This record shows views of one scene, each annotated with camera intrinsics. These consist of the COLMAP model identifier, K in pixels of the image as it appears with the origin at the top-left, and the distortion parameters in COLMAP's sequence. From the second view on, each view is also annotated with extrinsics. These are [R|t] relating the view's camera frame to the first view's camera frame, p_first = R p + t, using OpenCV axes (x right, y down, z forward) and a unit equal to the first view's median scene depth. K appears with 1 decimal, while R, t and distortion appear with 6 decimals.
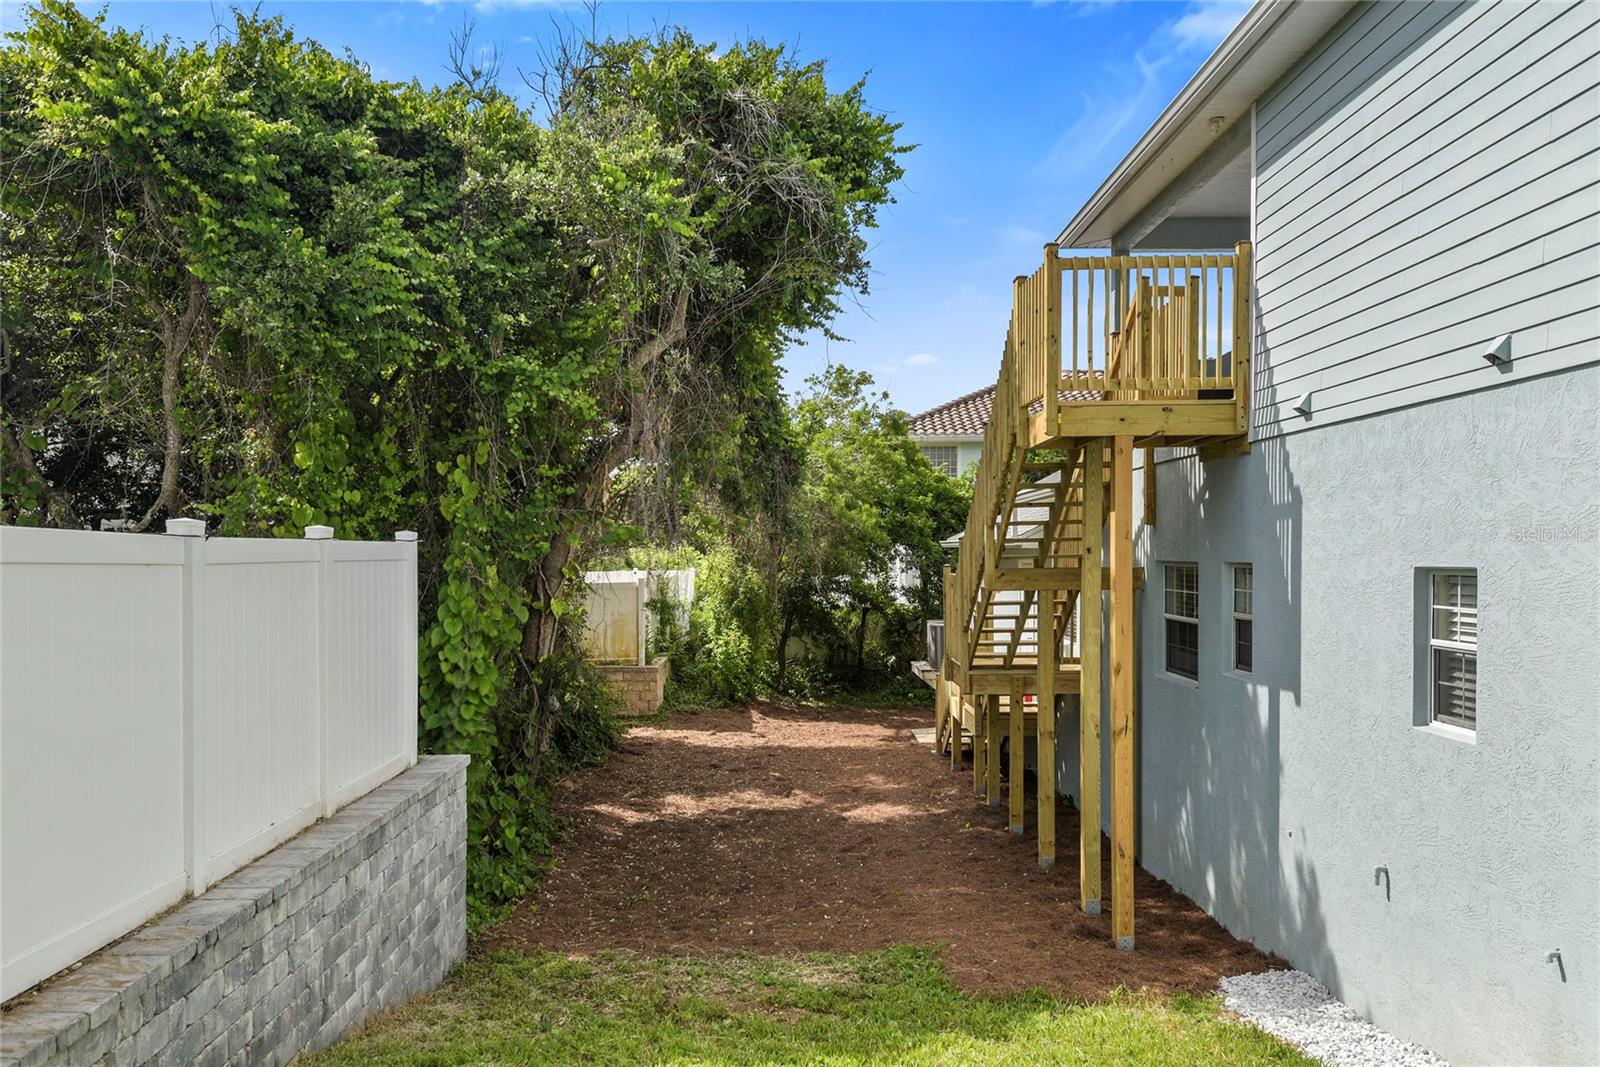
lens RADIAL K [[1169.6, 0, 795.4], [0, 1169.6, 585.7], [0, 0, 1]] dist [0.049229, -0.080115]
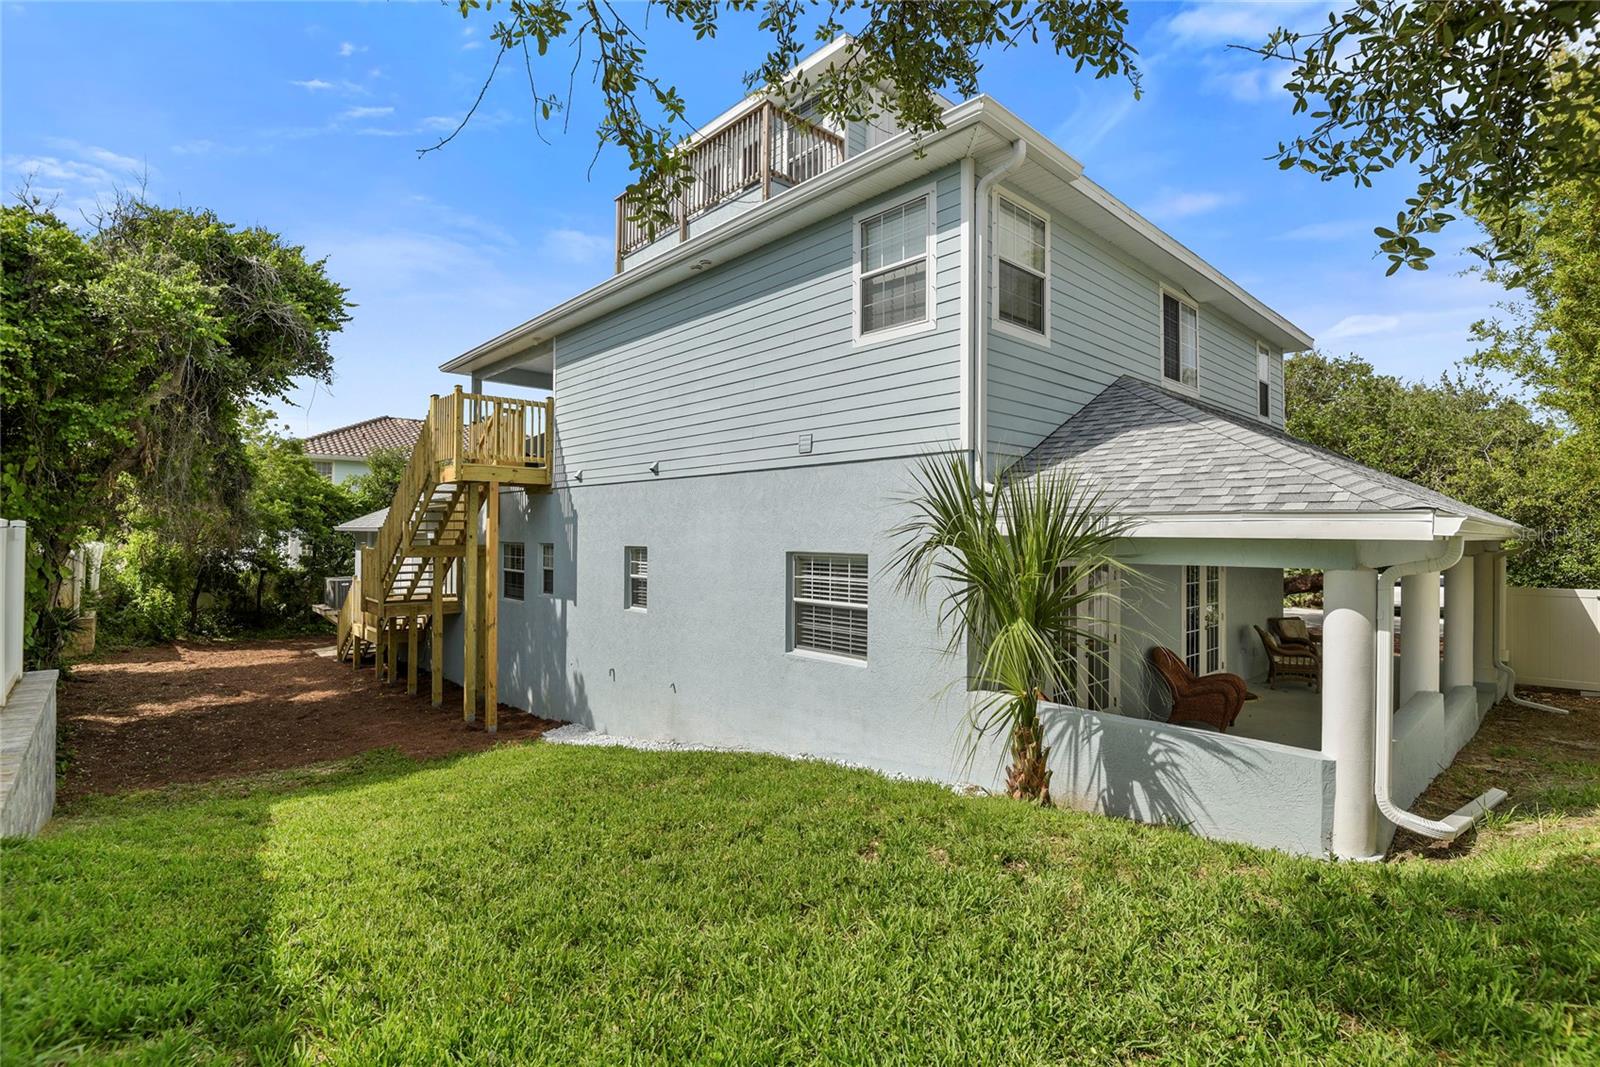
lens RADIAL K [[758.7, 0, 800.0], [0, 758.7, 533.5], [0, 0, 1]] dist [-0.001061, -0.000723]
pose [[0.733728, 0.012628, 0.679326, -0.177615], [0.005781, 0.999675, -0.024827, -0.000157], [-0.679418, 0.022143, 0.733417, -0.263144]]
